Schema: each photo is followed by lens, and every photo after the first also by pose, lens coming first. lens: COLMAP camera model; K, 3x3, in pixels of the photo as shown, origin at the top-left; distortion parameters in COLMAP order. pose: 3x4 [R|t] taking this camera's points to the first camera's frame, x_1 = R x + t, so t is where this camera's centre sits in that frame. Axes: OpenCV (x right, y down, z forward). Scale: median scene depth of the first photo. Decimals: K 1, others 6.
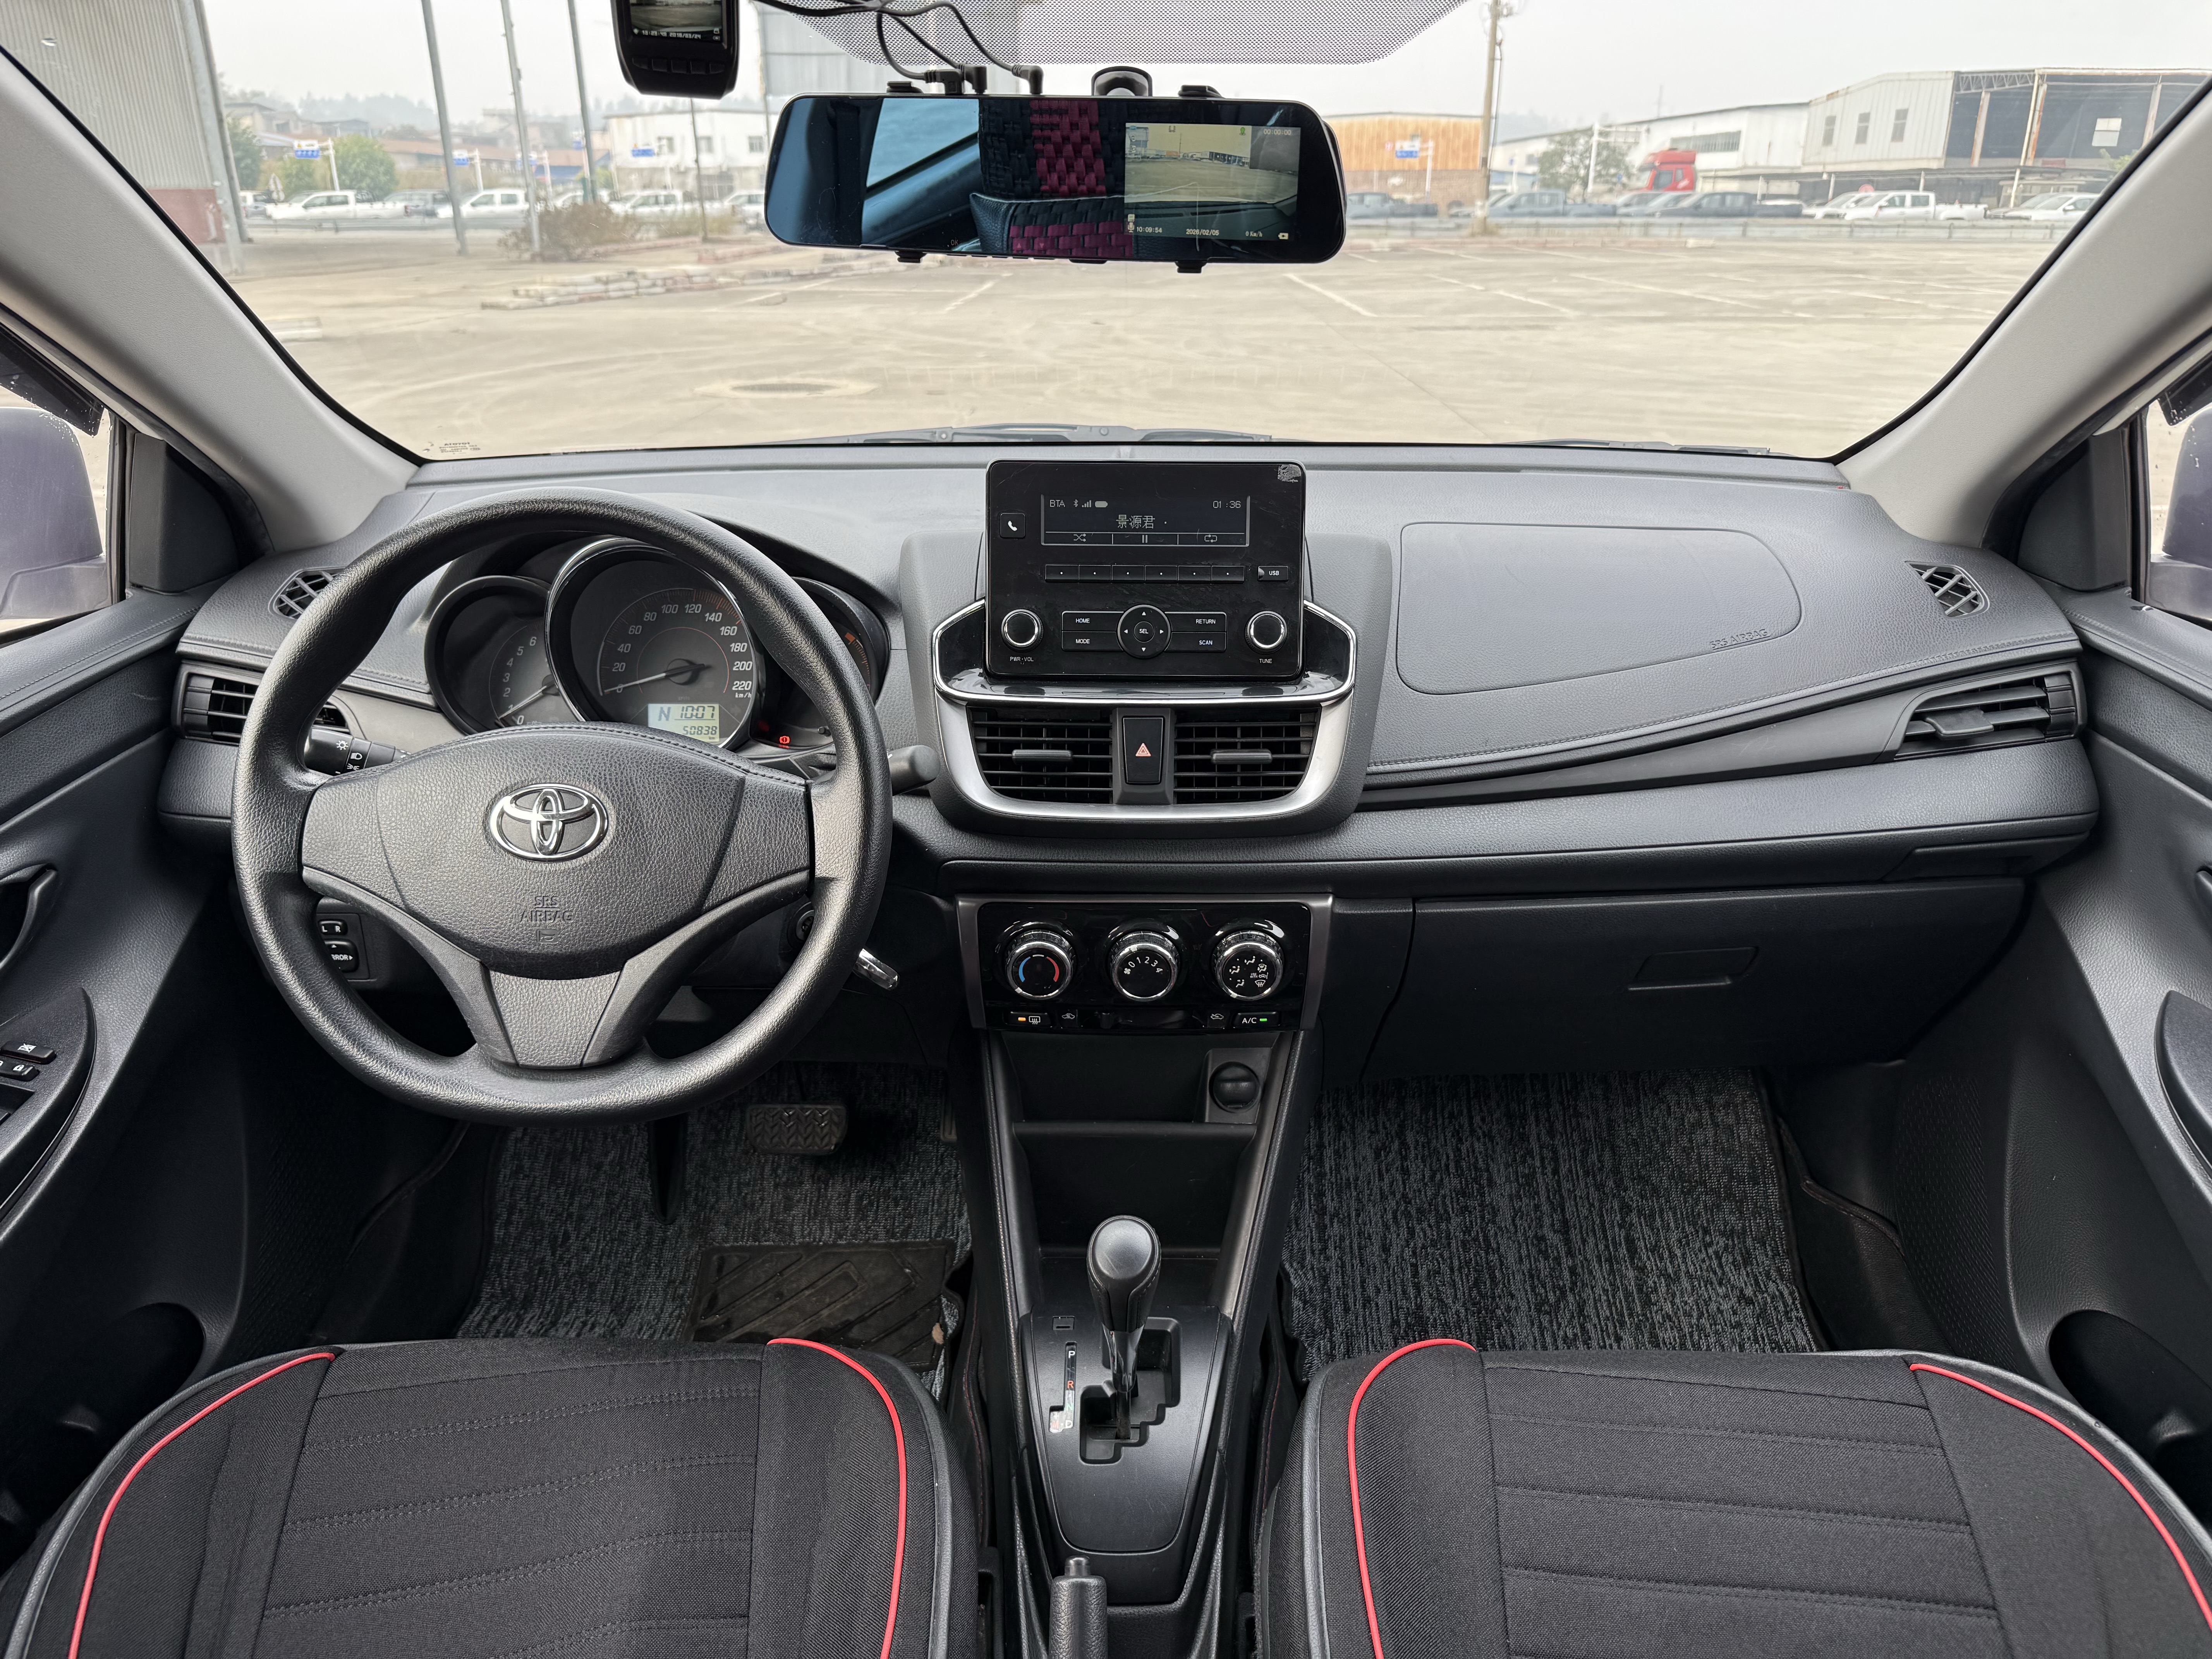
lens RADIAL K [[1580.9, 0, 1103.5], [0, 1580.9, 815.6], [0, 0, 1]] dist [0.019226, -0.038174]
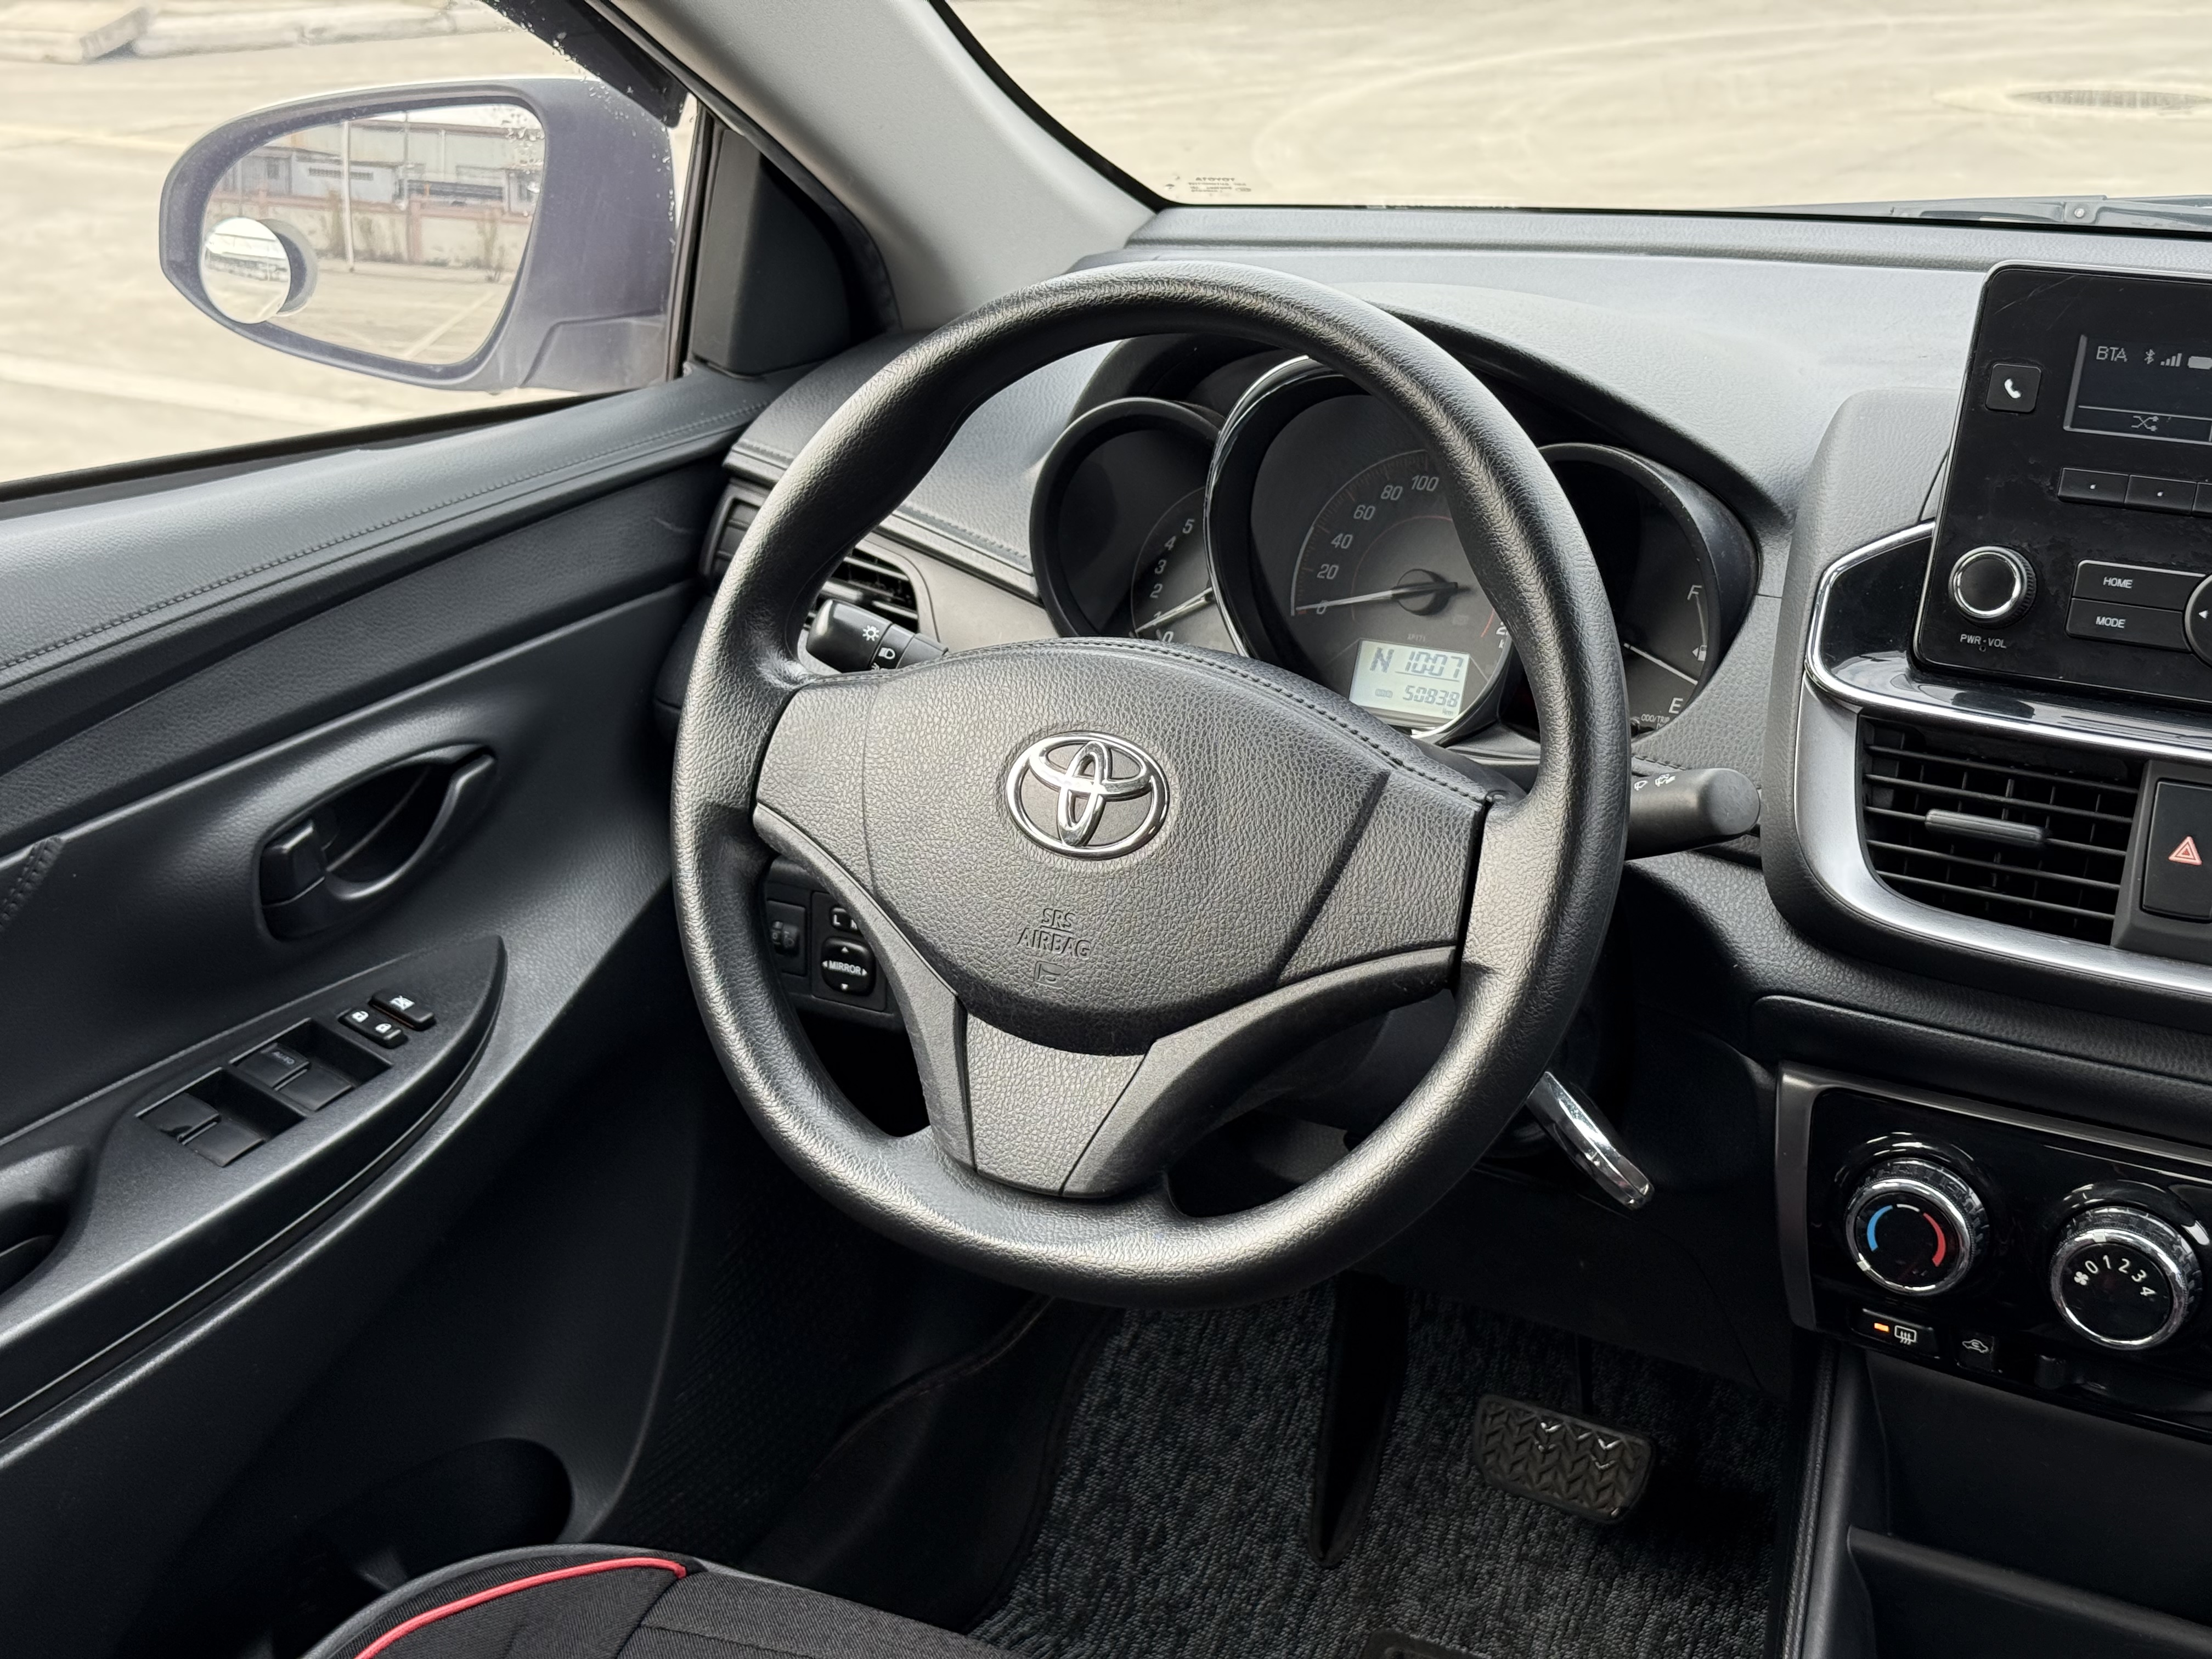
lens RADIAL K [[3182.8, 0, 1118.0], [0, 3182.8, 820.0], [0, 0, 1]] dist [0.166249, 0.000000]
pose [[0.852519, 0.160200, -0.497541, 0.241038], [-0.180201, 0.983598, 0.007934, 0.001780], [0.490651, 0.082893, 0.867404, -0.059322]]
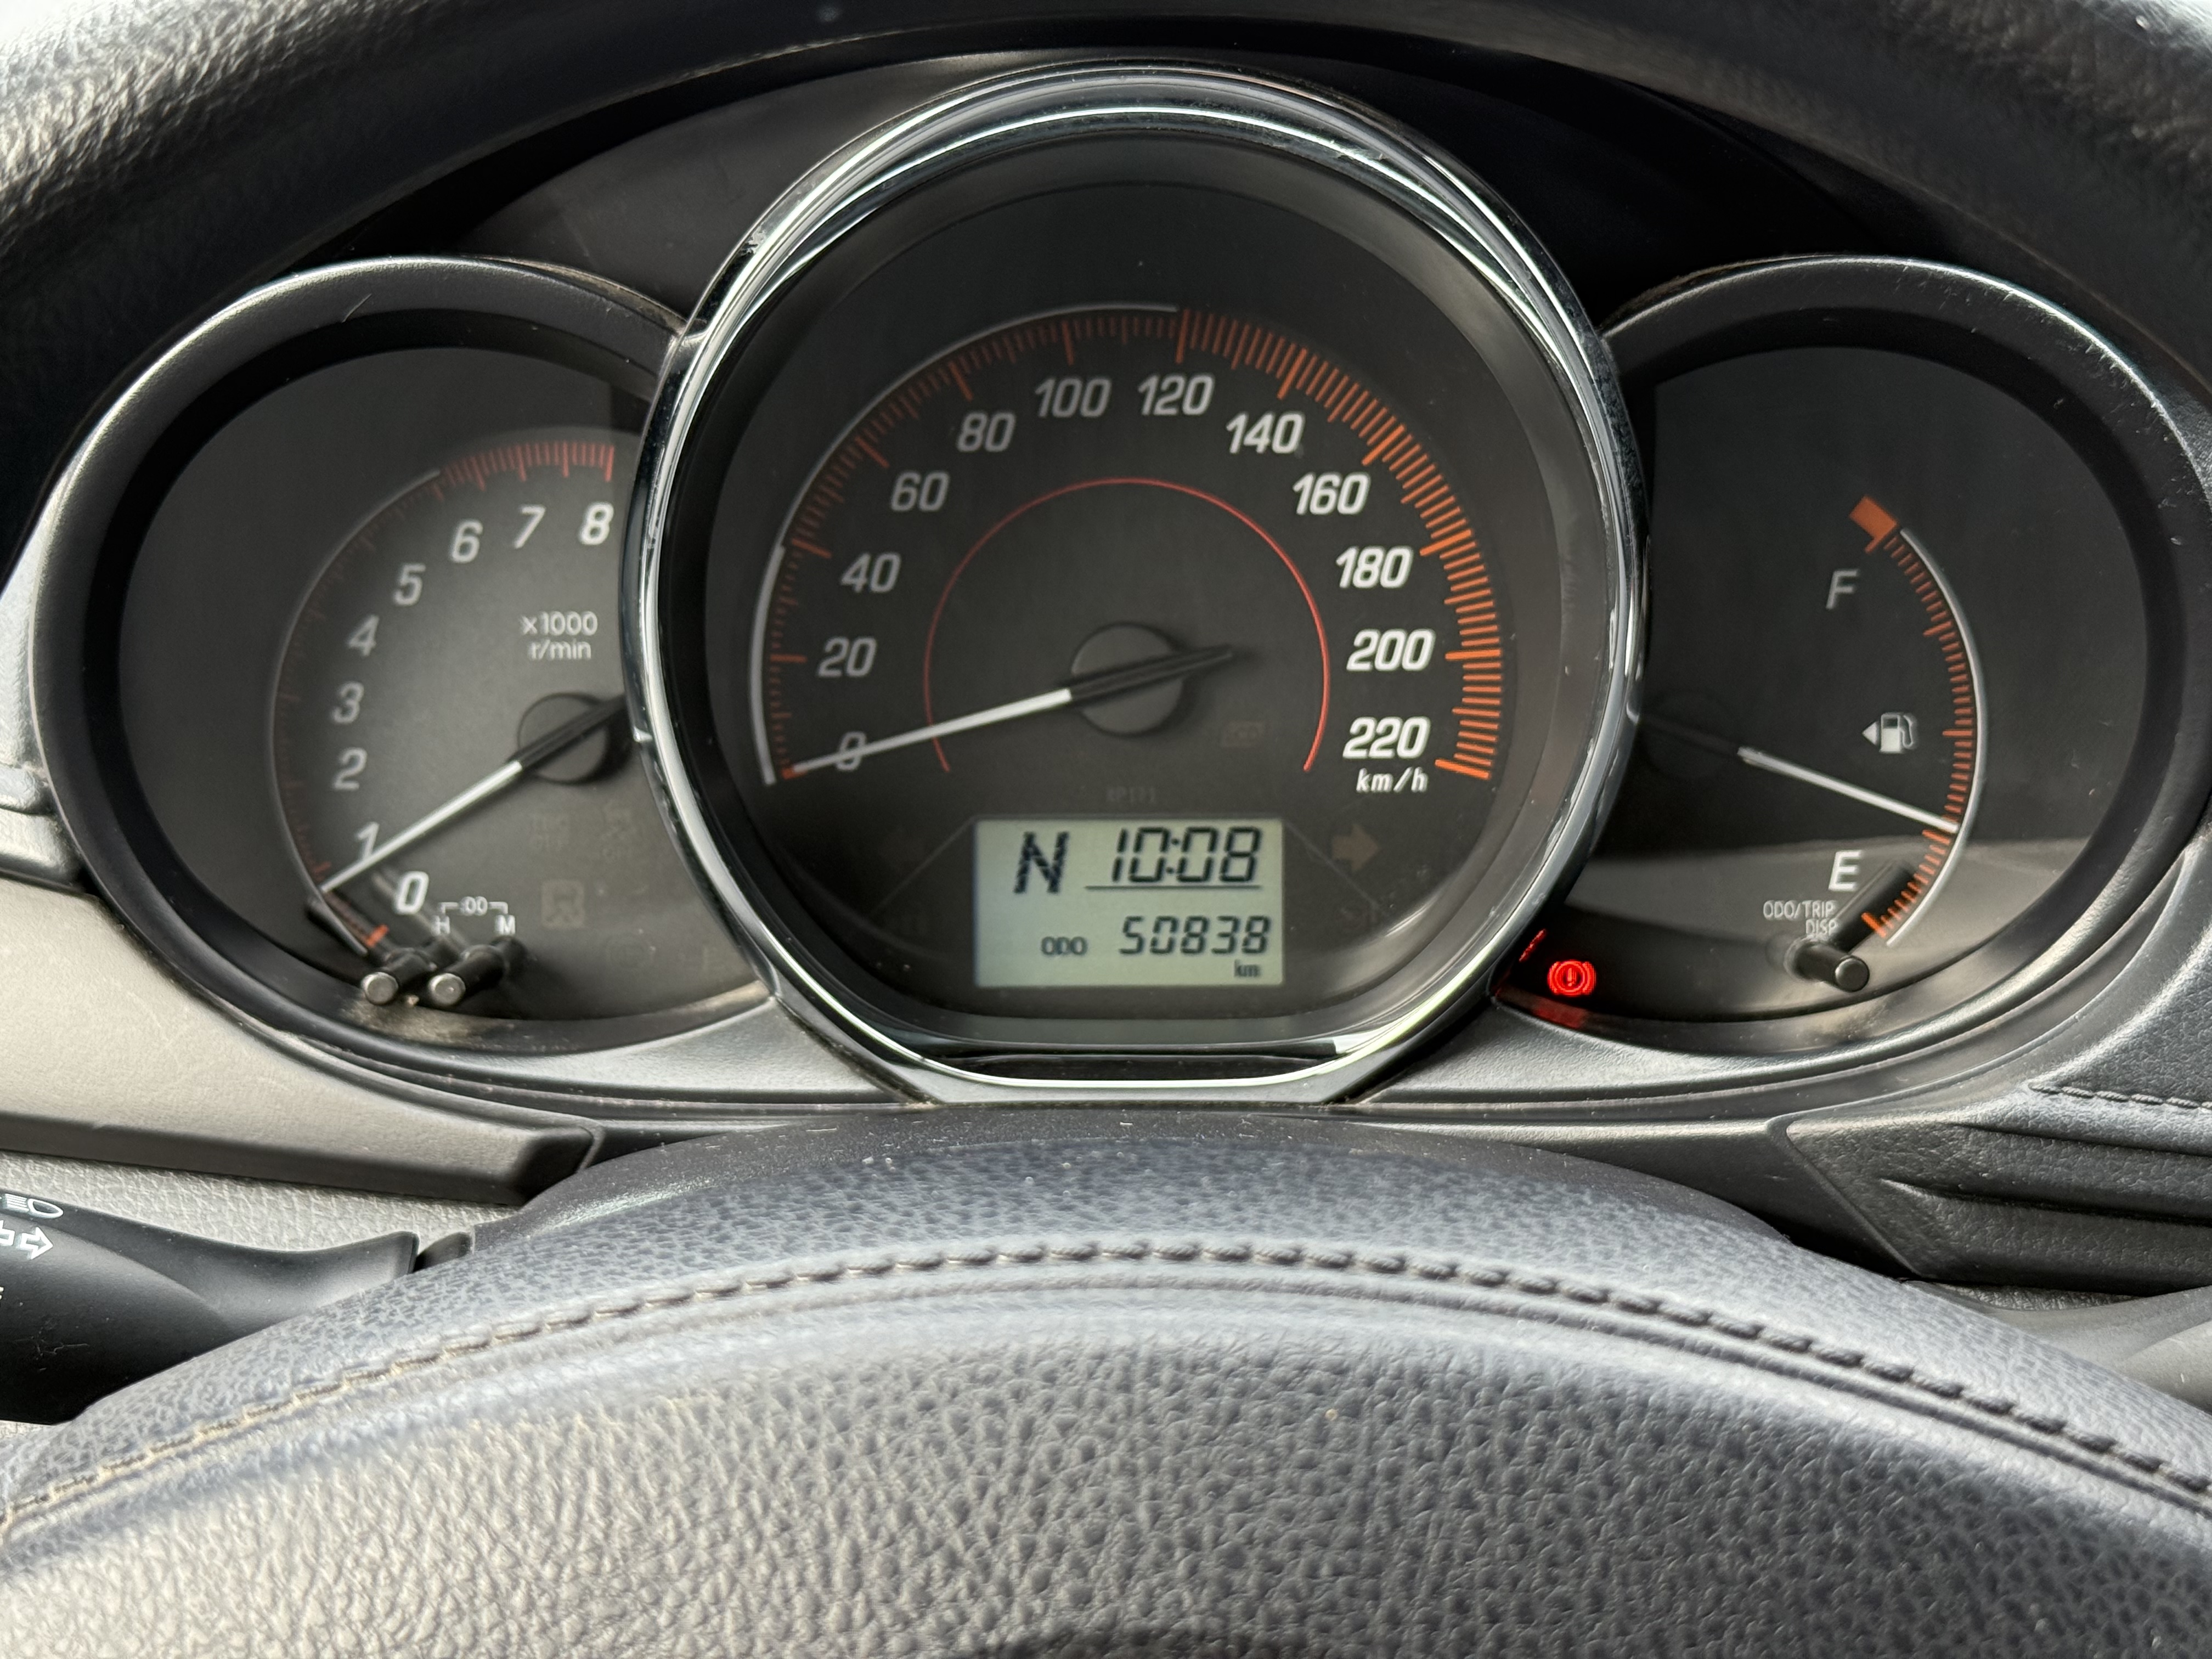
lens RADIAL K [[3182.8, 0, 1097.3], [0, 3182.8, 831.2], [0, 0, 1]] dist [0.166249, 0.000000]
pose [[0.999973, 0.003849, -0.006191, -0.279084], [-0.003500, 0.998460, 0.055368, -0.098219], [0.006395, -0.055345, 0.998447, 0.569590]]
